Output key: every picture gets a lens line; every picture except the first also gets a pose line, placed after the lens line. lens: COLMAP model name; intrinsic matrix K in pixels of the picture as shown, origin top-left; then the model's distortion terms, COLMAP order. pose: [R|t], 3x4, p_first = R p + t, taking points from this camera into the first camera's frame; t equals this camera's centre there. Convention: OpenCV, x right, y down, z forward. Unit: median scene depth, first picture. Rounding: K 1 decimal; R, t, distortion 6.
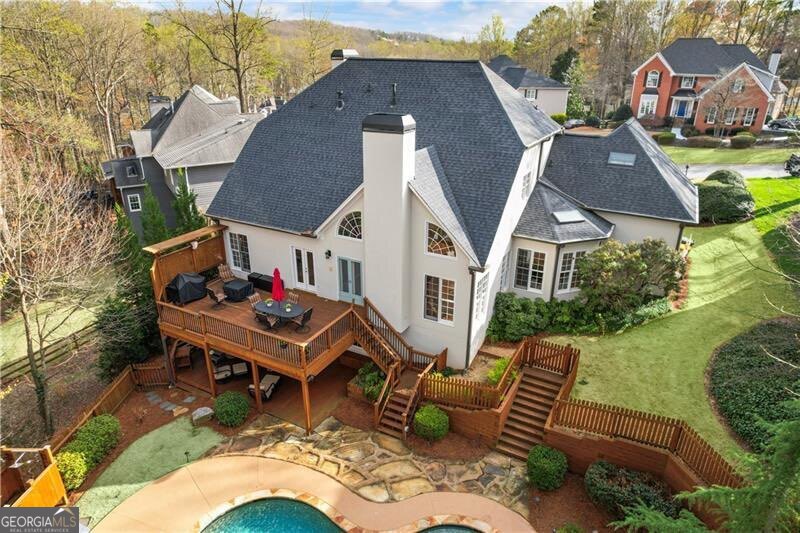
lens RADIAL K [[507.5, 0, 400.0], [0, 507.5, 266.5], [0, 0, 1]] dist [-0.024502, 0.000866]
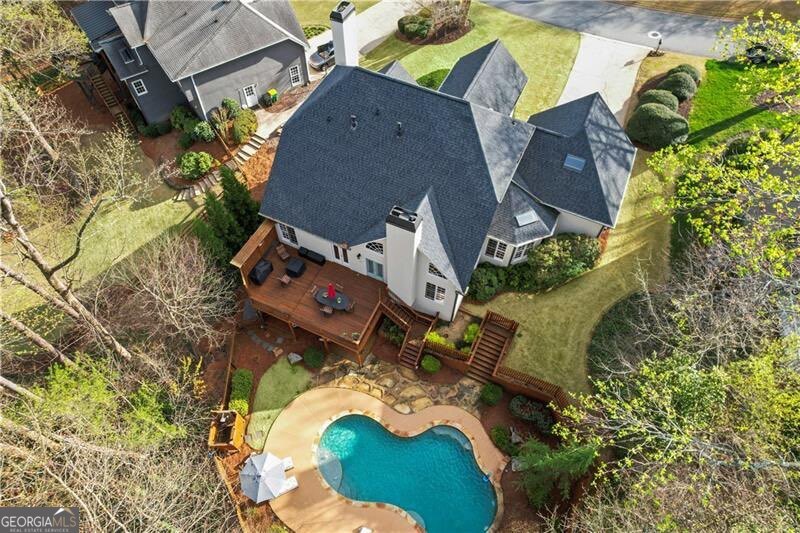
lens RADIAL K [[507.5, 0, 400.0], [0, 507.5, 266.5], [0, 0, 1]] dist [-0.024502, 0.000866]
pose [[0.998249, -0.048477, 0.033903, -0.079444], [0.021132, 0.827530, 0.561023, -0.866437], [-0.055252, -0.559324, 0.827105, -0.240407]]
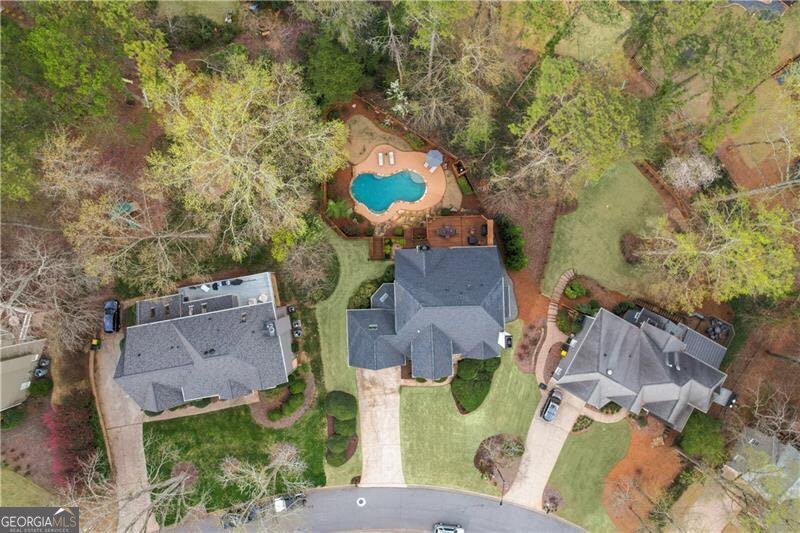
lens RADIAL K [[507.5, 0, 400.0], [0, 507.5, 266.5], [0, 0, 1]] dist [-0.024502, 0.000866]
pose [[-0.864770, 0.502014, 0.012479, 0.122182], [-0.189514, -0.349269, 0.917658, -3.159112], [0.465035, 0.791198, 0.397176, -0.358636]]
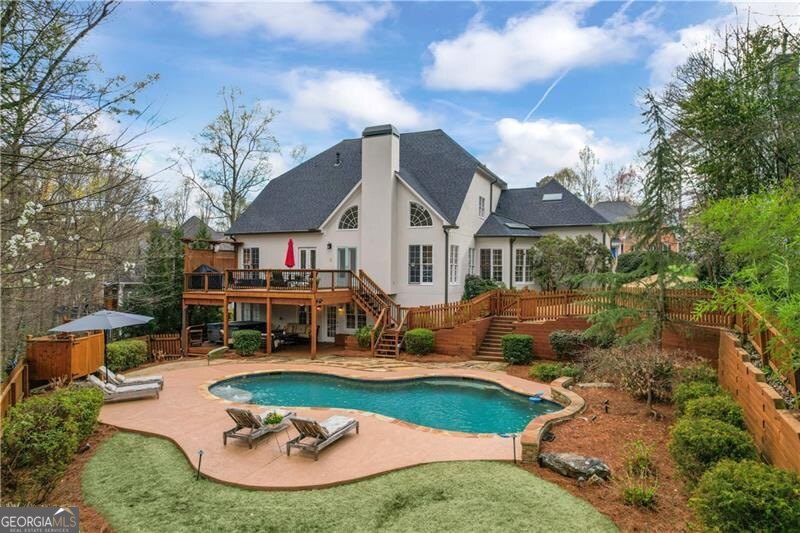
lens RADIAL K [[507.5, 0, 400.0], [0, 507.5, 266.5], [0, 0, 1]] dist [-0.024502, 0.000866]
pose [[0.997585, 0.002039, 0.069429, -0.059077], [0.025040, 0.921800, -0.386856, 0.540556], [-0.064789, 0.387660, 0.919523, -0.141566]]
